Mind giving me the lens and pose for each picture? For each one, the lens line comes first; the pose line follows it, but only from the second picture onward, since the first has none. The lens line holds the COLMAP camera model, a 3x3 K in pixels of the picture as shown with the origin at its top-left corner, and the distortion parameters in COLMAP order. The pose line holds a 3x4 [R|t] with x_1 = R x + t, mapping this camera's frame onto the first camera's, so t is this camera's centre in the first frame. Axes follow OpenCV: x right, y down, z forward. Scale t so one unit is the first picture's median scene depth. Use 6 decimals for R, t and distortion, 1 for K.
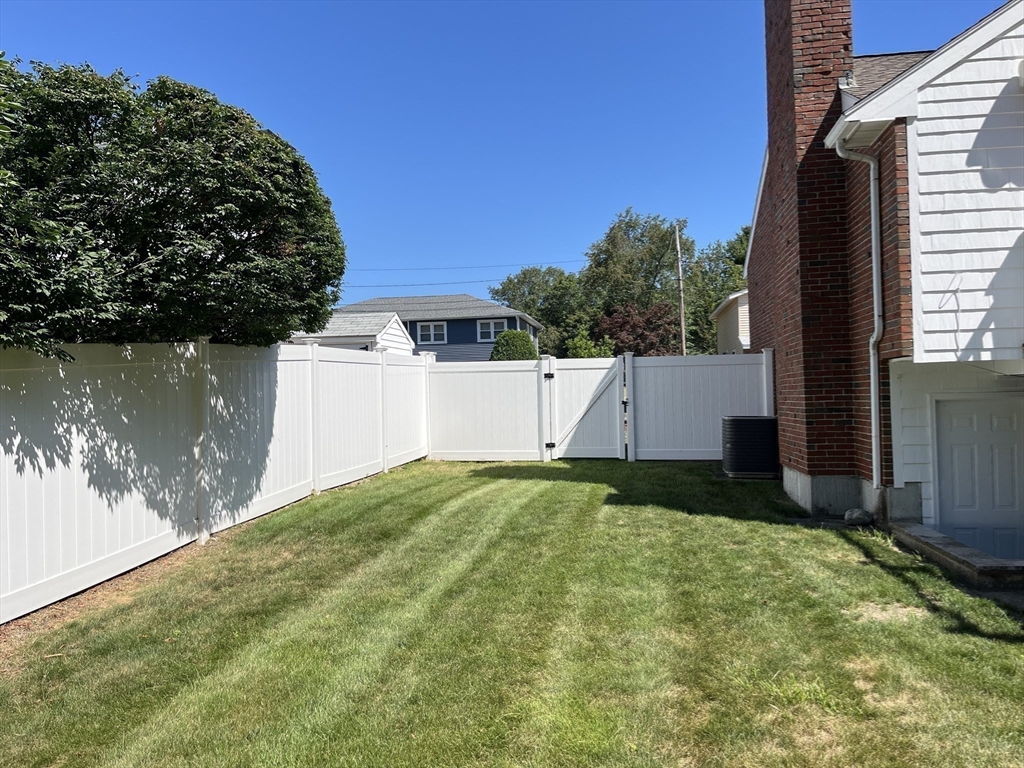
lens RADIAL K [[796.1, 0, 512.0], [0, 796.1, 384.0], [0, 0, 1]] dist [0.064282, -0.089016]
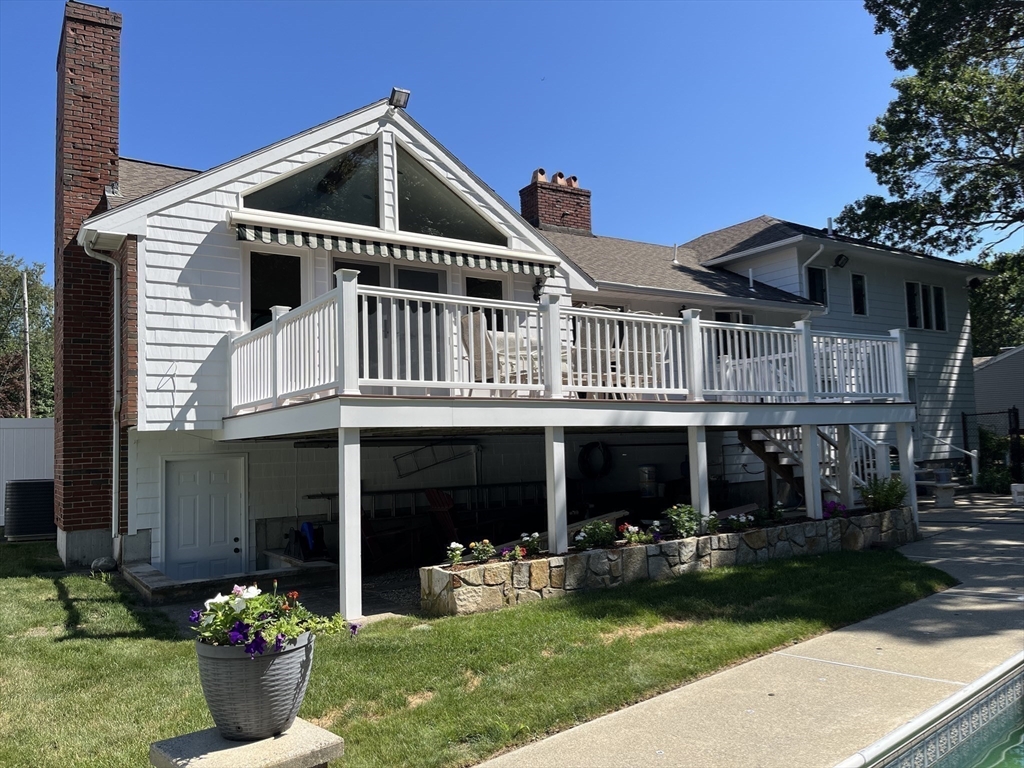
lens RADIAL K [[796.1, 0, 512.0], [0, 796.1, 384.0], [0, 0, 1]] dist [0.064282, -0.089016]
pose [[0.740815, 0.052098, 0.669685, 0.089408], [0.000448, 0.996949, -0.078053, -0.001389], [-0.671708, 0.058123, 0.738532, -0.291461]]
